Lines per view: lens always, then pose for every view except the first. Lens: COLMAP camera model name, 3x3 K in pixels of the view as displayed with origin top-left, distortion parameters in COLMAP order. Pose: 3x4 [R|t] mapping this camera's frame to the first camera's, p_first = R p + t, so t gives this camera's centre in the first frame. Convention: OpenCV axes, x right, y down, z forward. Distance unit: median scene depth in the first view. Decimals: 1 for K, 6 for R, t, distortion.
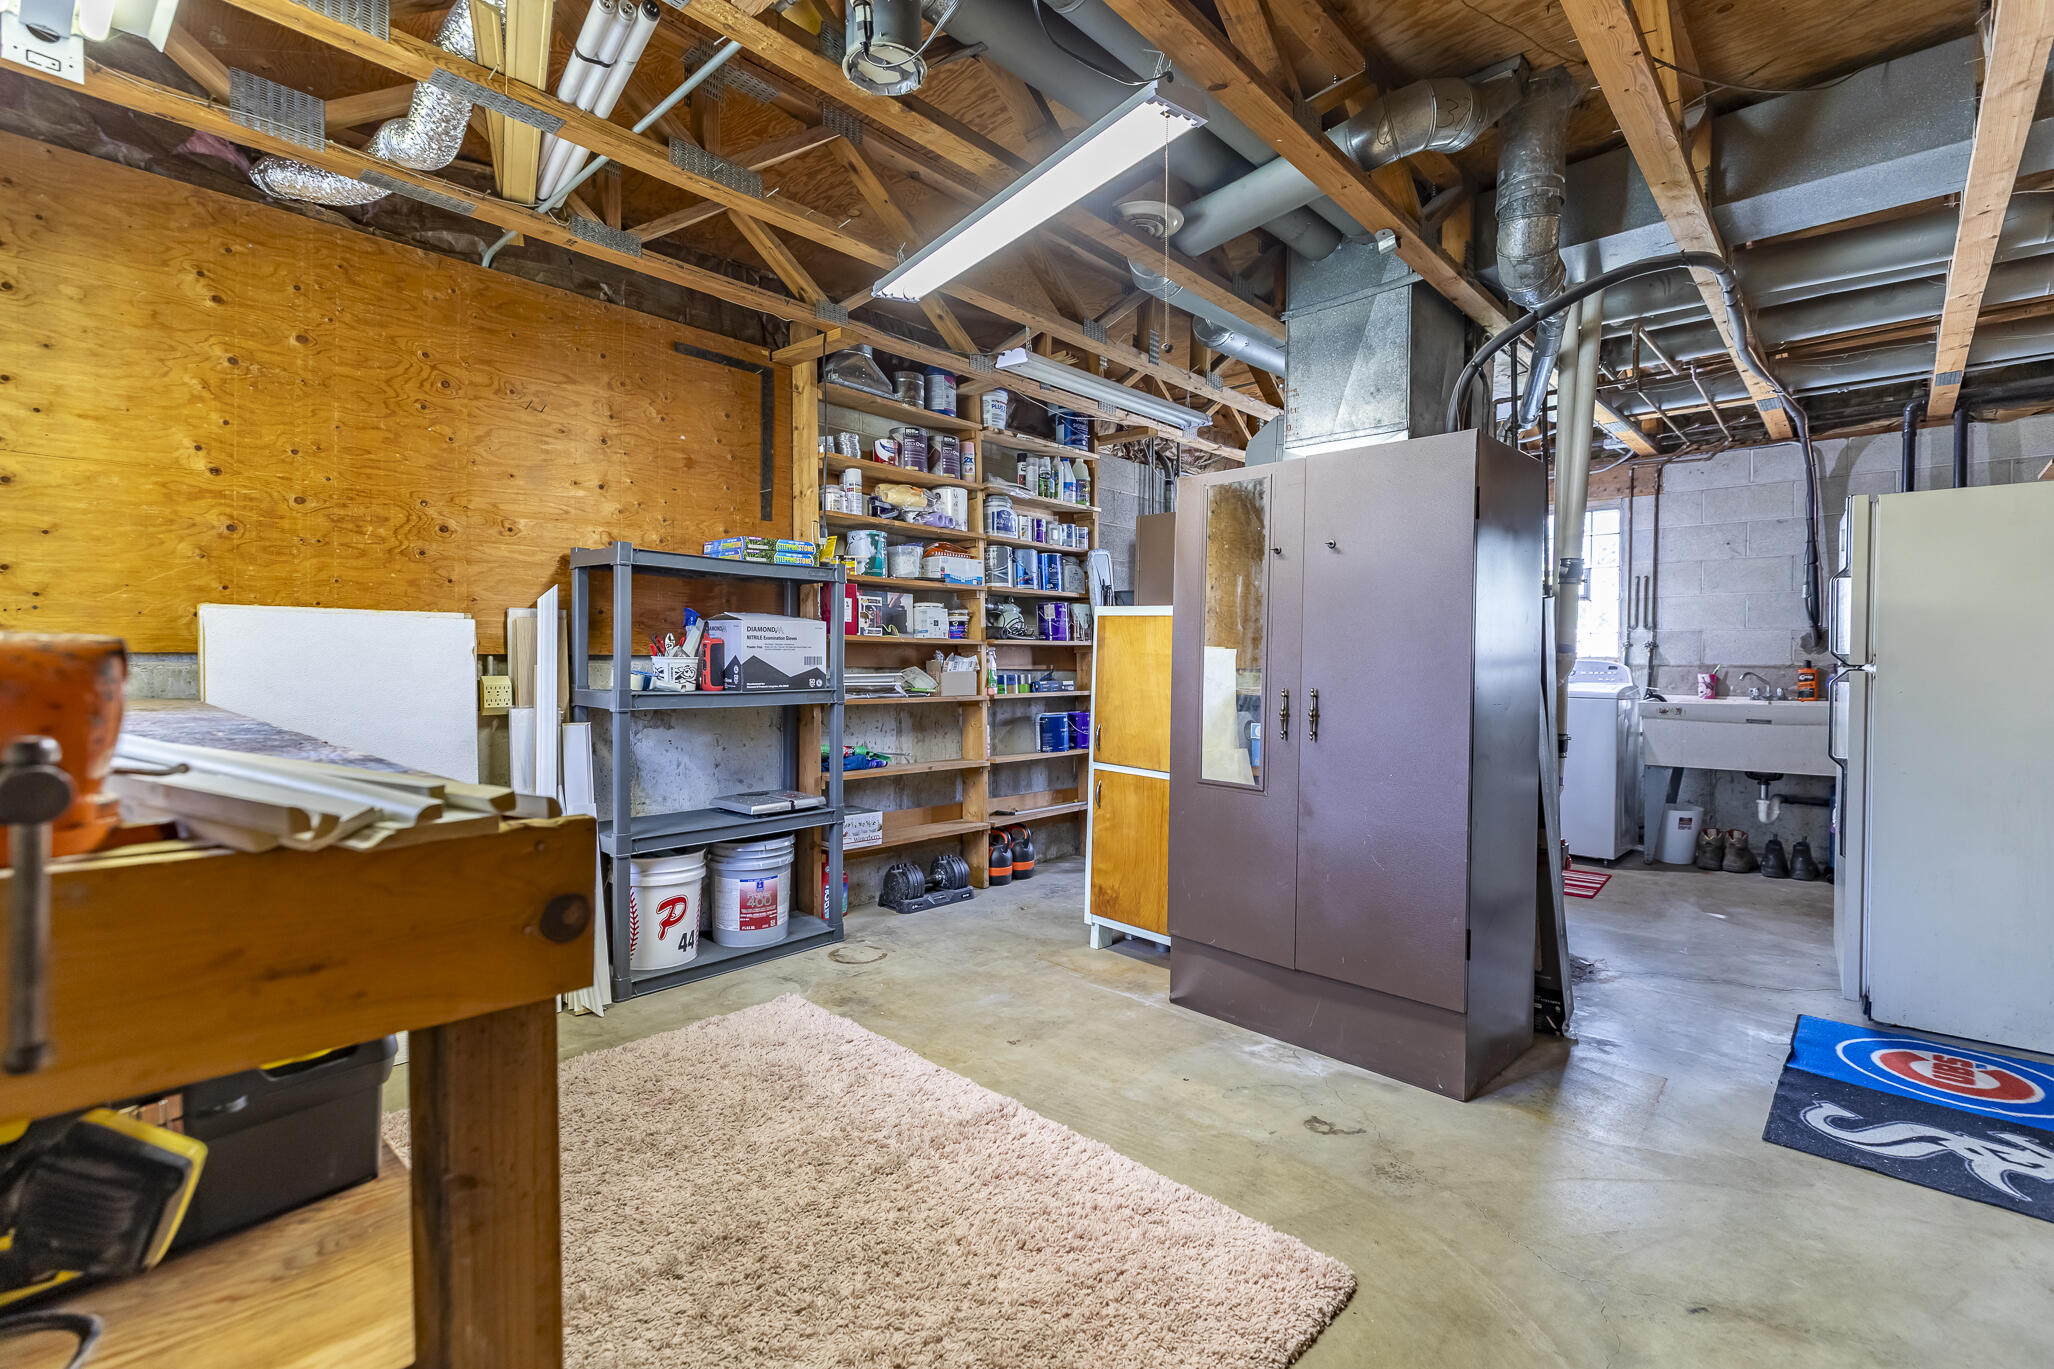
lens RADIAL K [[922.3, 0, 1029.5], [0, 922.3, 674.1], [0, 0, 1]] dist [0.007384, -0.001480]
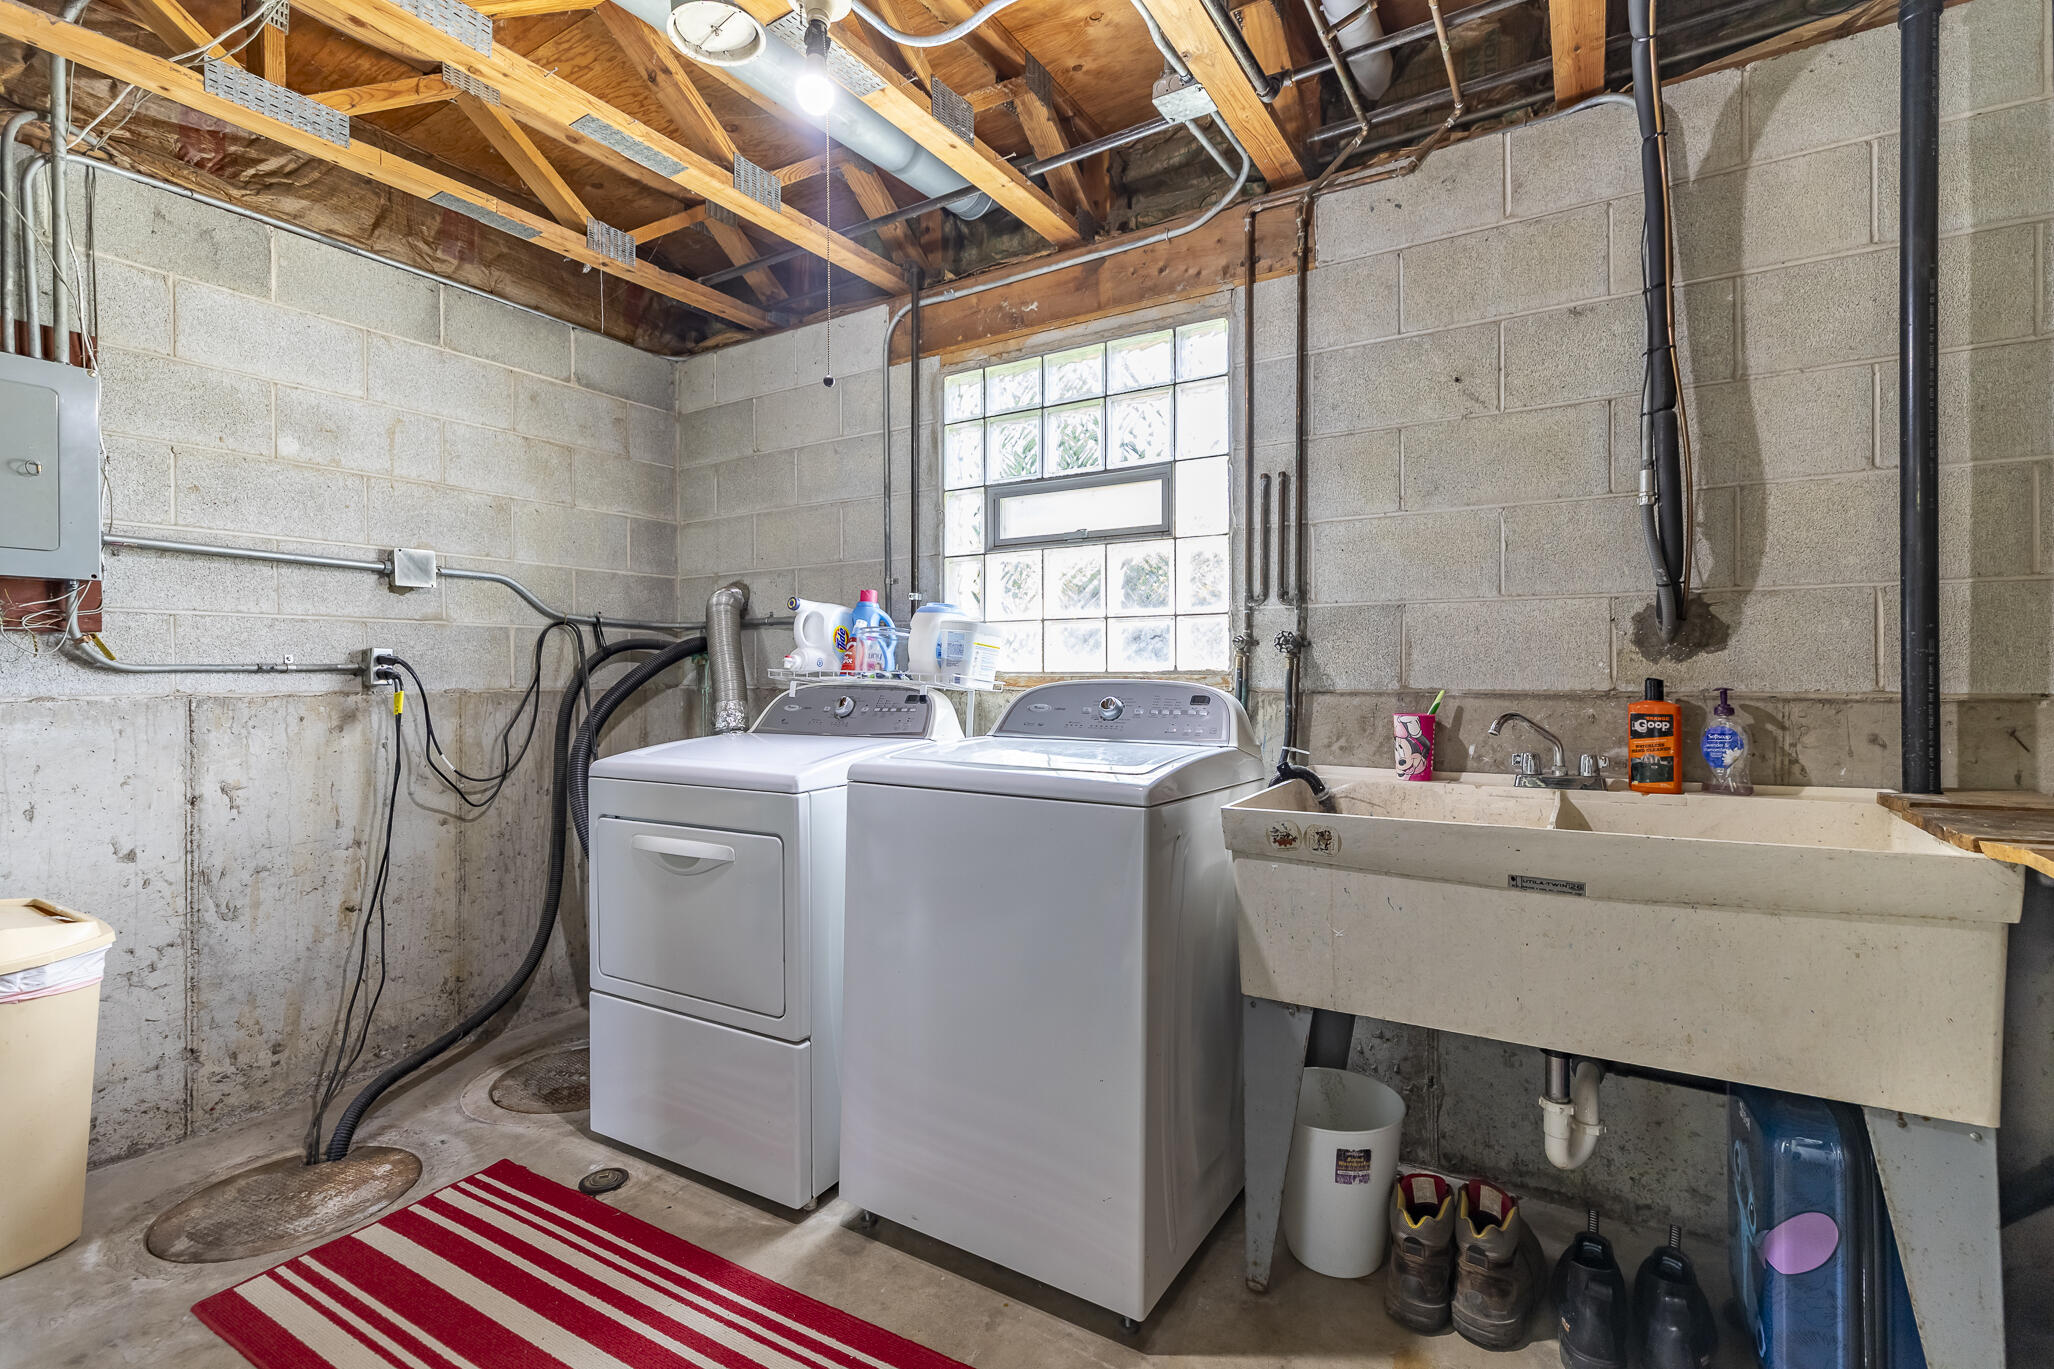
lens RADIAL K [[922.3, 0, 1032.6], [0, 922.3, 678.3], [0, 0, 1]] dist [0.007384, -0.001480]
pose [[0.980904, -0.009061, 0.194281, 0.505670], [0.010984, 0.999901, -0.008823, -0.013839], [-0.194182, 0.010789, 0.980906, 0.658715]]
